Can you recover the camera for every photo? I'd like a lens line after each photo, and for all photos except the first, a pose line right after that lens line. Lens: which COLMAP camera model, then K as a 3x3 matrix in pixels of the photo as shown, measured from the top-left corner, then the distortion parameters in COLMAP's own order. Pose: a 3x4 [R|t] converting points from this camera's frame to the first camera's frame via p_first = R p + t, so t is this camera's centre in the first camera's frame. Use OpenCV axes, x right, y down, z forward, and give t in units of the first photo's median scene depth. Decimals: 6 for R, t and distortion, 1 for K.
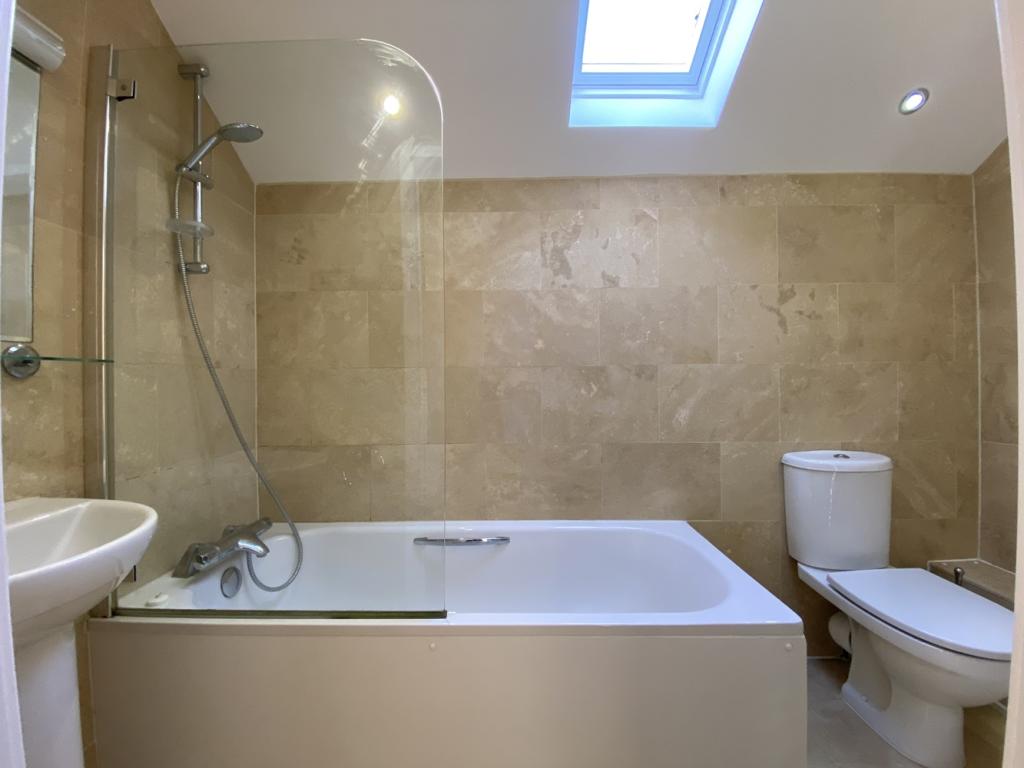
lens RADIAL K [[412.4, 0, 512.0], [0, 412.4, 384.0], [0, 0, 1]] dist [0.034203, -0.029057]
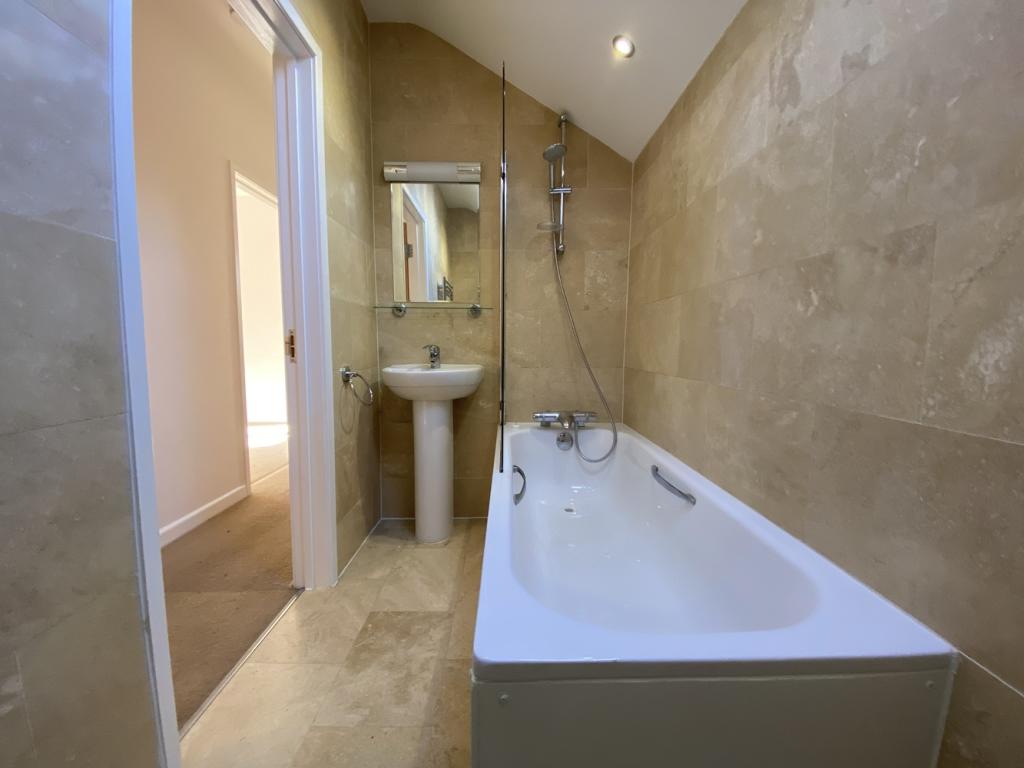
lens RADIAL K [[412.4, 0, 512.0], [0, 412.4, 384.0], [0, 0, 1]] dist [0.034203, -0.029057]
pose [[0.026877, 0.105888, -0.994015, 0.728262], [-0.006898, 0.994370, 0.105740, 0.064601], [0.999615, 0.004015, 0.027456, 0.601088]]
